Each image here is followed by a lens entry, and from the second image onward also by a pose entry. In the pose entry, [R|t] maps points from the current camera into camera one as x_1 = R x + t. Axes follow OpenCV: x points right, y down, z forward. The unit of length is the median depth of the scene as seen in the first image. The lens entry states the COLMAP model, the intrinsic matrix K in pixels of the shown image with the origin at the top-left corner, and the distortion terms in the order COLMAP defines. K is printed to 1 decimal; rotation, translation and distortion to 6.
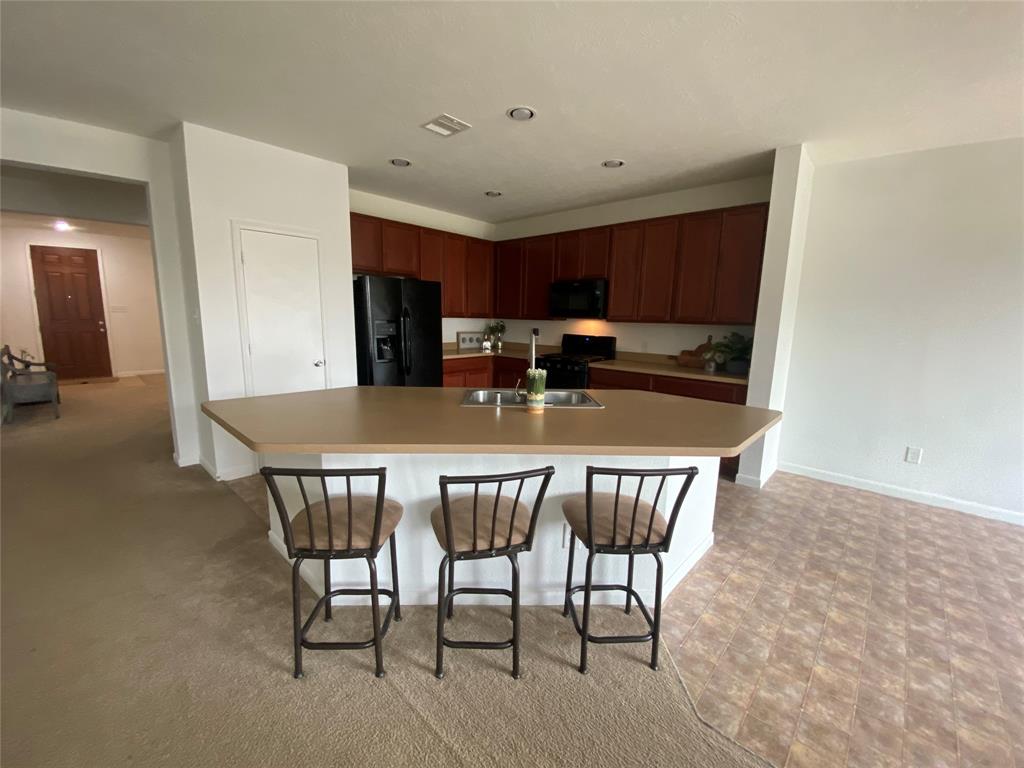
lens RADIAL K [[418.8, 0, 512.0], [0, 418.8, 384.0], [0, 0, 1]] dist [-0.004115, -0.000607]
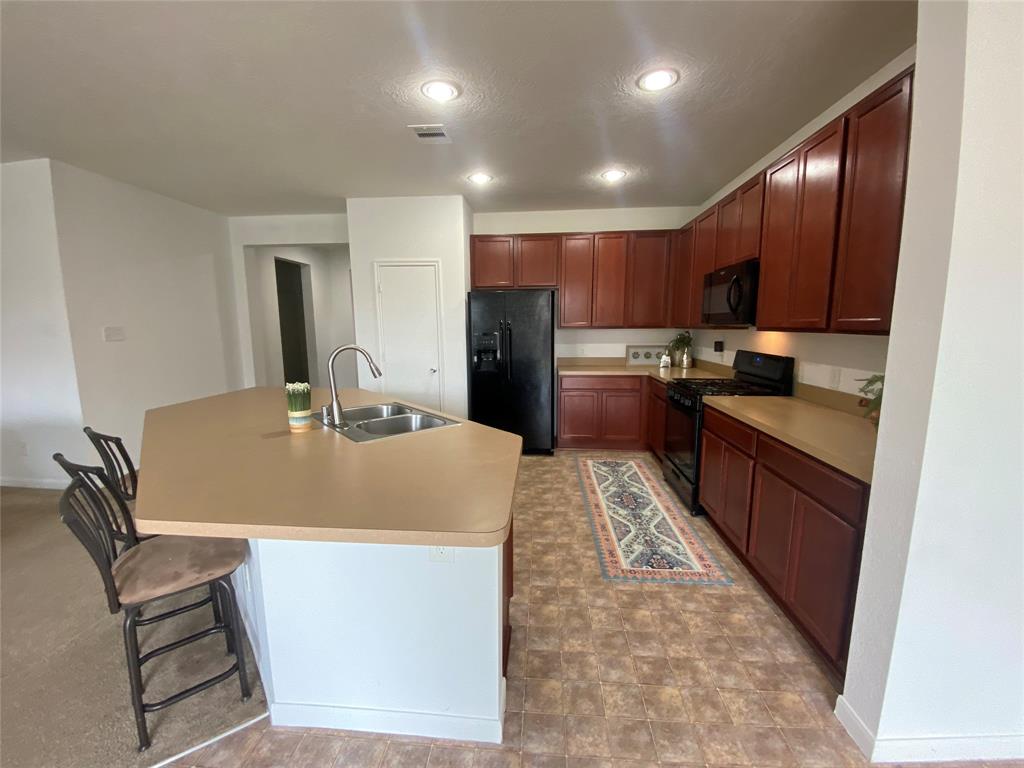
lens RADIAL K [[418.8, 0, 512.0], [0, 418.8, 384.0], [0, 0, 1]] dist [-0.004115, -0.000607]
pose [[0.606051, 0.085736, -0.790792, 0.527360], [-0.109855, 0.993669, 0.023540, -0.053962], [0.787803, 0.072606, 0.611633, 0.399840]]
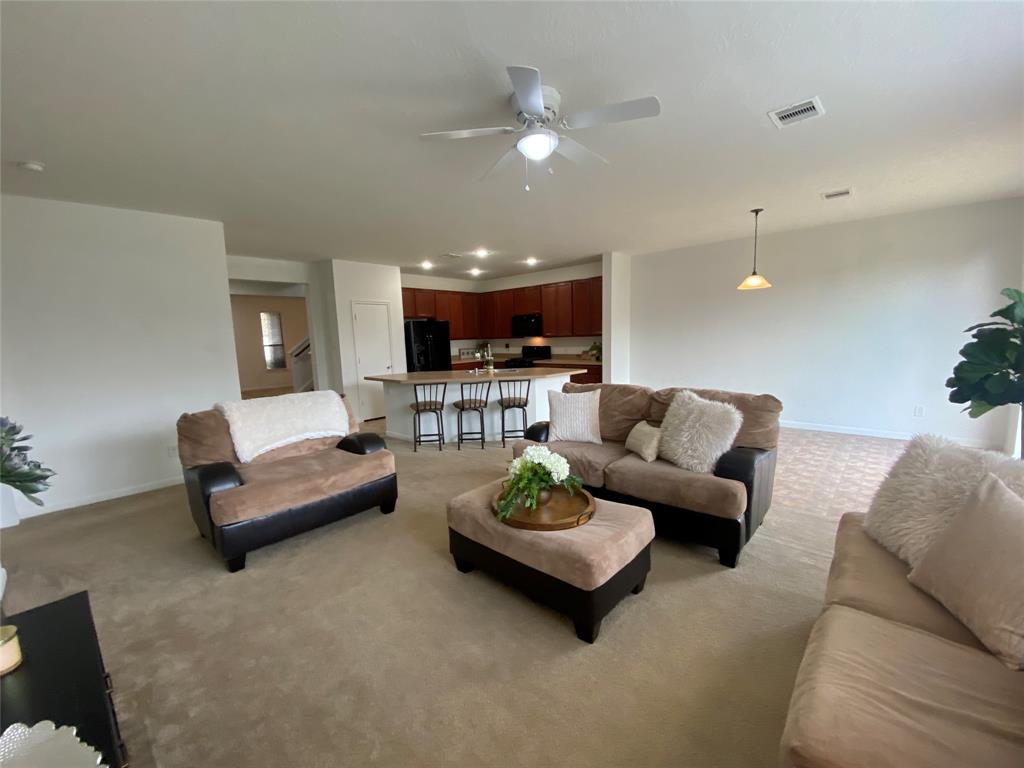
lens RADIAL K [[403.4, 0, 510.7], [0, 403.4, 412.1], [0, 0, 1]] dist [0.000457, 0.000092]
pose [[0.998673, -0.050358, -0.010785, 0.098070], [0.050619, 0.998395, 0.025409, 0.123734], [0.009488, -0.025921, 0.999619, -0.764929]]
